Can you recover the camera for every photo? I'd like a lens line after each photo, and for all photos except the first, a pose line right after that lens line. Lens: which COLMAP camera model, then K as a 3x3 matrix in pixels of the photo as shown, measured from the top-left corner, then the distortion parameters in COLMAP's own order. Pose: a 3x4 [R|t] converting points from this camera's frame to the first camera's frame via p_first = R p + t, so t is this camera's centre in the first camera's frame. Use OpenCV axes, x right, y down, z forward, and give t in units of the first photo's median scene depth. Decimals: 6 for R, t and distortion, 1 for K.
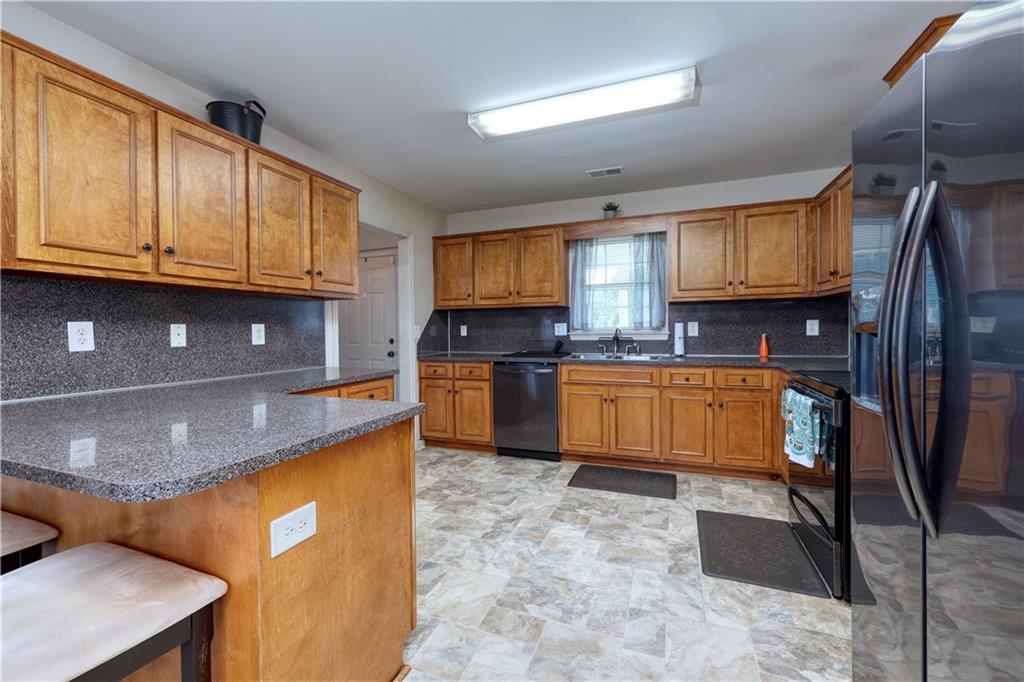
lens RADIAL K [[413.4, 0, 513.3], [0, 413.4, 335.5], [0, 0, 1]] dist [-0.004271, -0.000326]
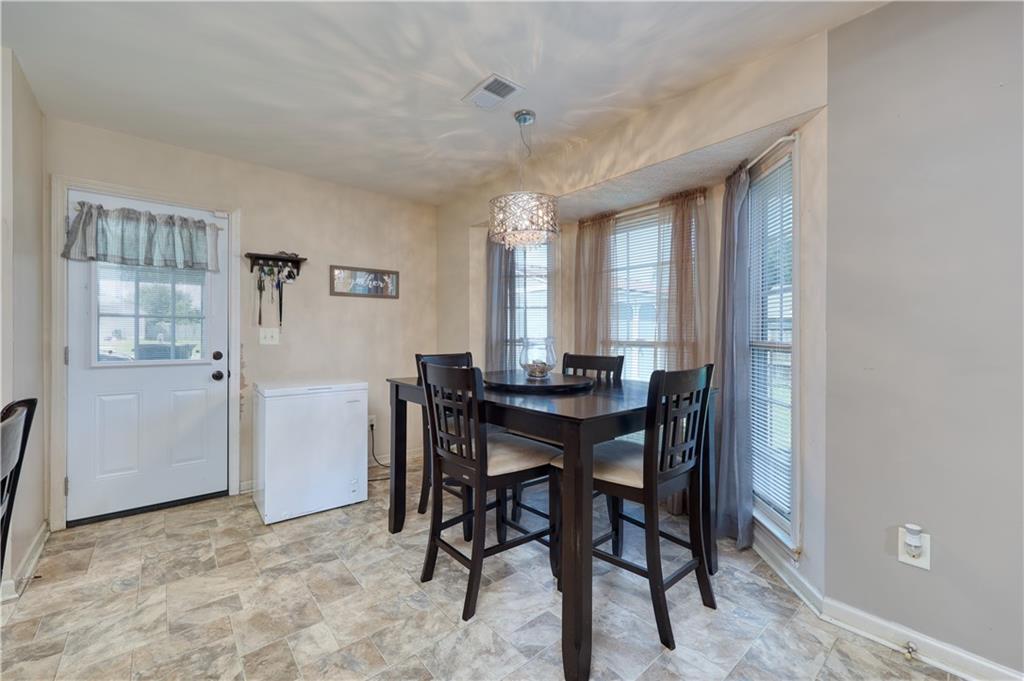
lens RADIAL K [[405.0, 0, 516.4], [0, 405.0, 331.2], [0, 0, 1]] dist [-0.014846, -0.000067]
pose [[-0.882050, 0.002729, 0.471147, -0.513779], [0.009433, 0.999885, 0.011867, -0.021003], [-0.471061, 0.014911, -0.881975, 0.590005]]
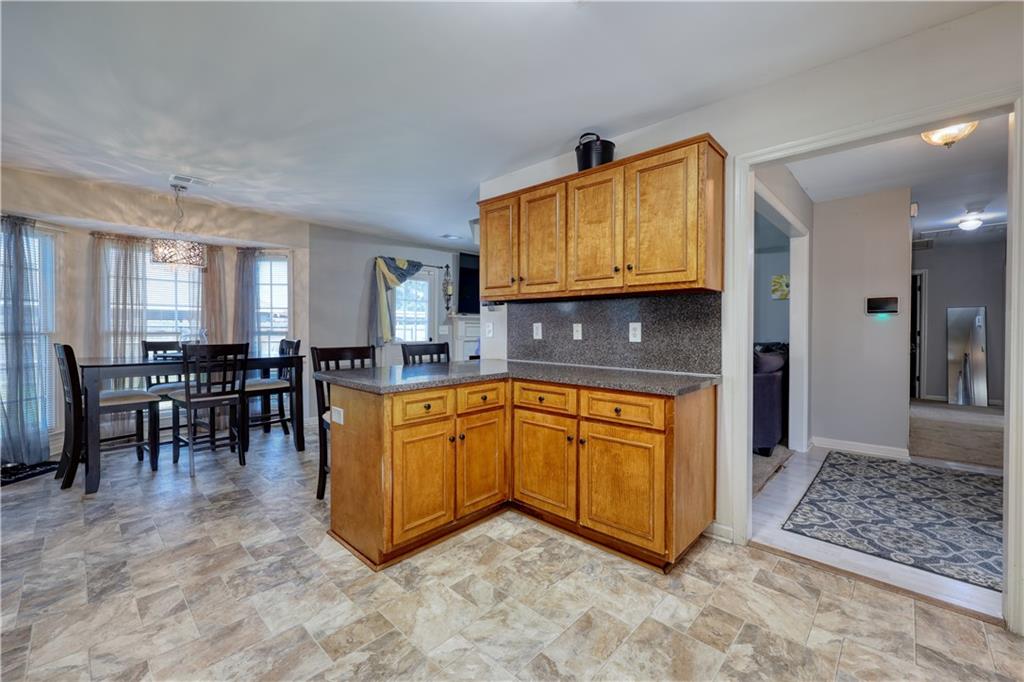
lens RADIAL K [[405.0, 0, 516.4], [0, 405.0, 331.7], [0, 0, 1]] dist [-0.014846, -0.000067]
pose [[-0.356297, 0.018191, -0.934196, 0.523614], [-0.011194, 0.999656, 0.023735, -0.029145], [0.934306, 0.018914, -0.355970, 1.227708]]
